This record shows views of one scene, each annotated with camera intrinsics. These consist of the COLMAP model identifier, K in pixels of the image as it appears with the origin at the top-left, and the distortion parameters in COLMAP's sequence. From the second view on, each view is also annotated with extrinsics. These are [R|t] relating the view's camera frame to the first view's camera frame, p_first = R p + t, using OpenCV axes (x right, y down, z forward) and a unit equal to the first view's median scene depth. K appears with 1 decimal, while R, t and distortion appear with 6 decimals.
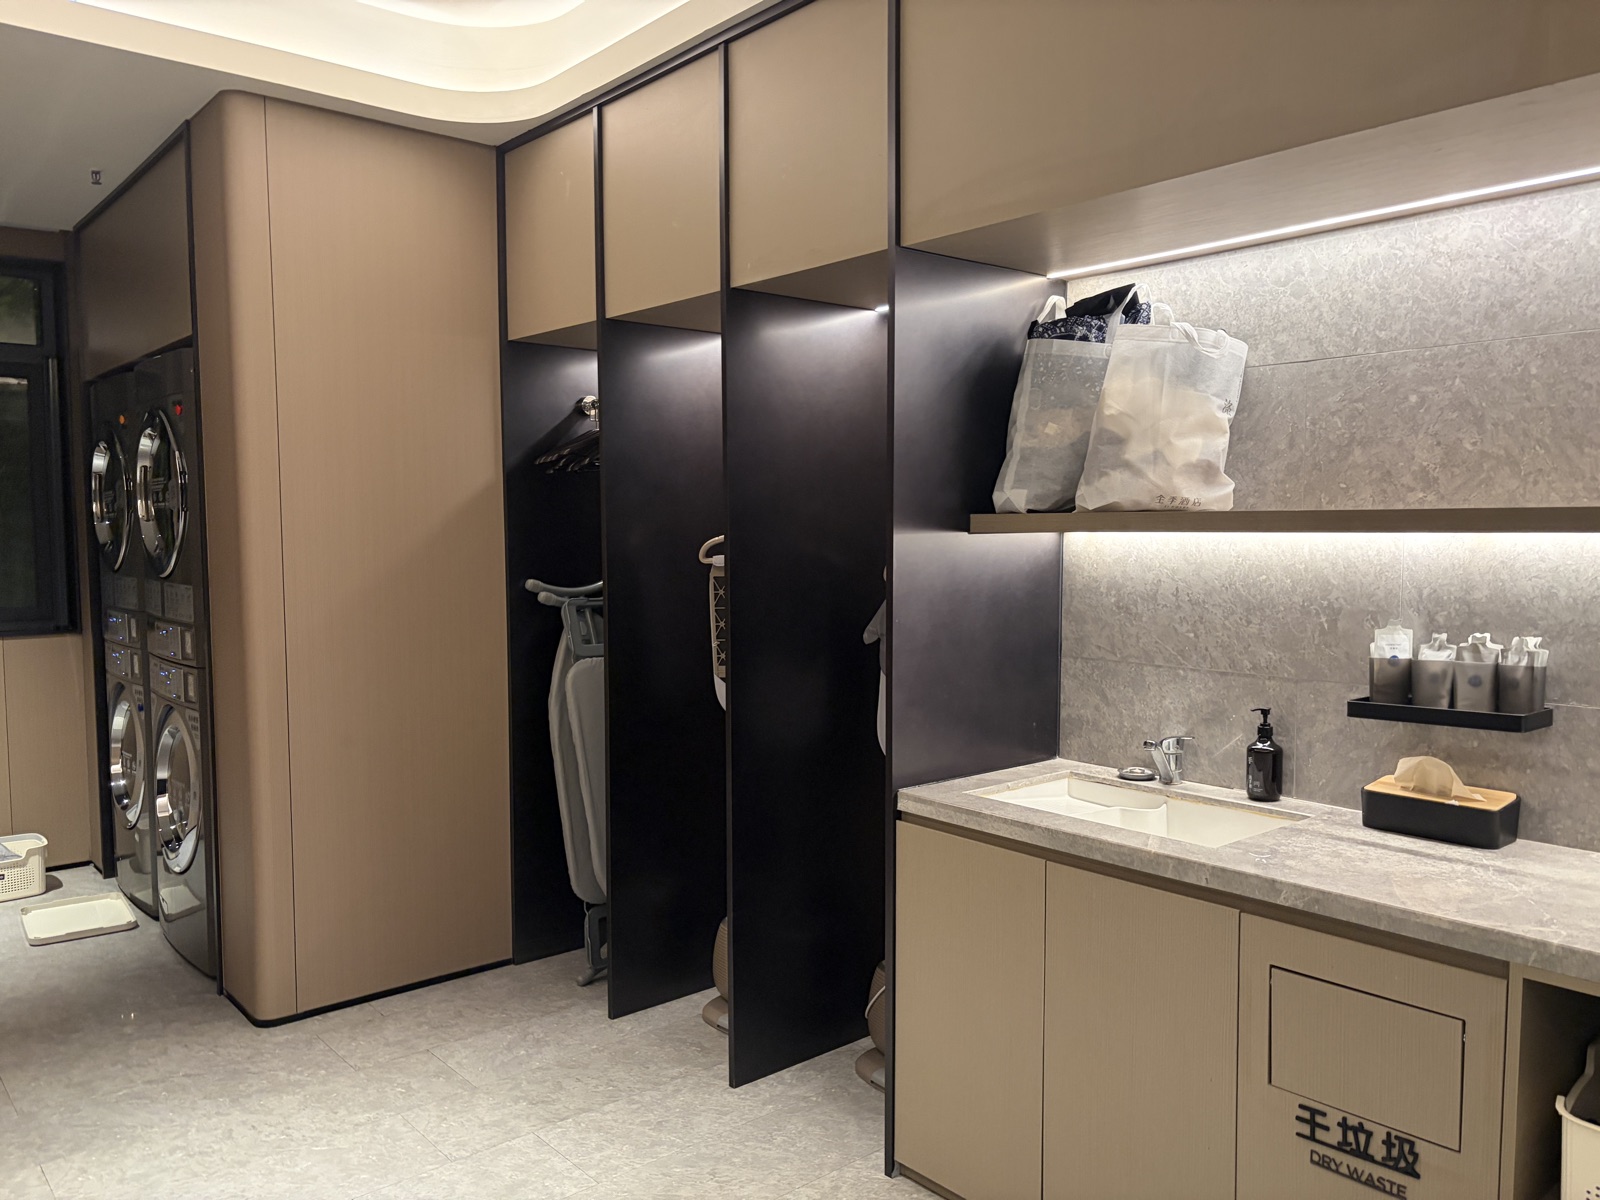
lens RADIAL K [[1217.3, 0, 793.9], [0, 1217.3, 601.2], [0, 0, 1]] dist [0.029195, -0.028214]
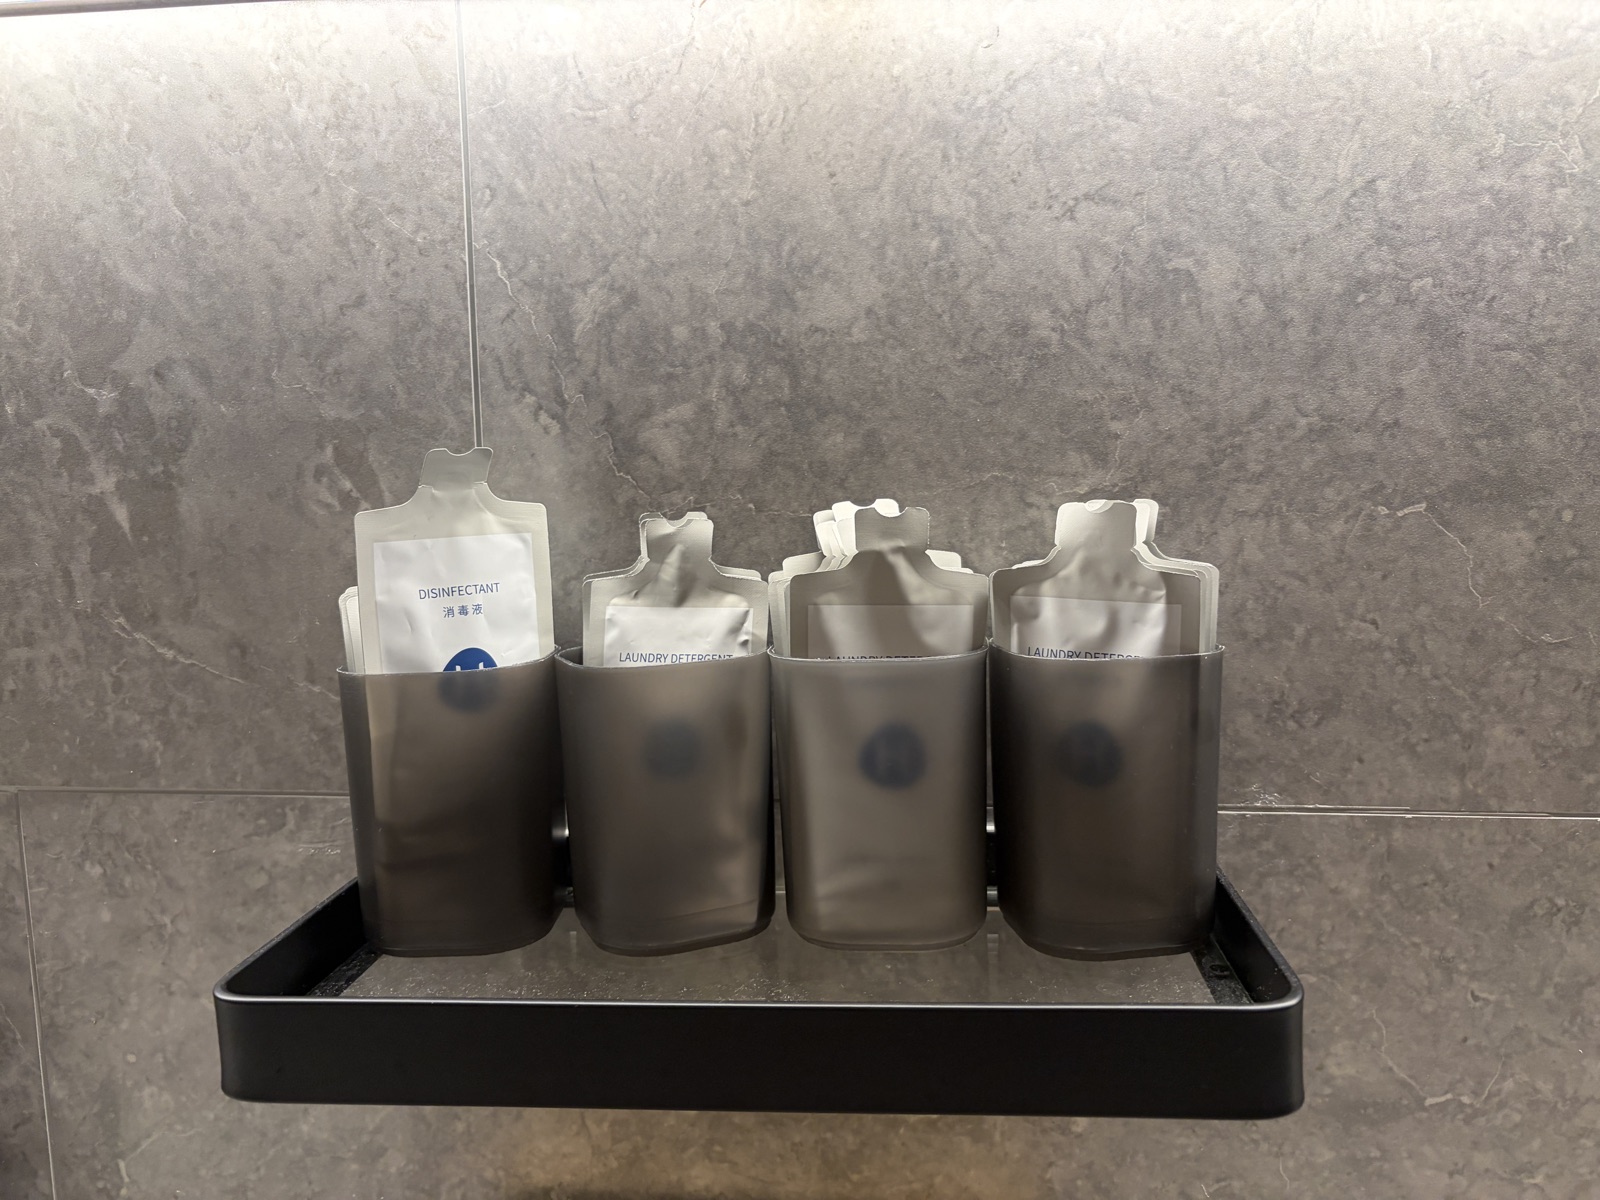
lens RADIAL K [[1217.3, 0, 796.7], [0, 1217.3, 600.8], [0, 0, 1]] dist [0.029195, -0.028214]
pose [[0.721439, -0.100352, 0.685168, 0.407214], [0.054416, 0.994600, 0.088375, 0.024033], [-0.690337, -0.026473, 0.723003, 0.845743]]
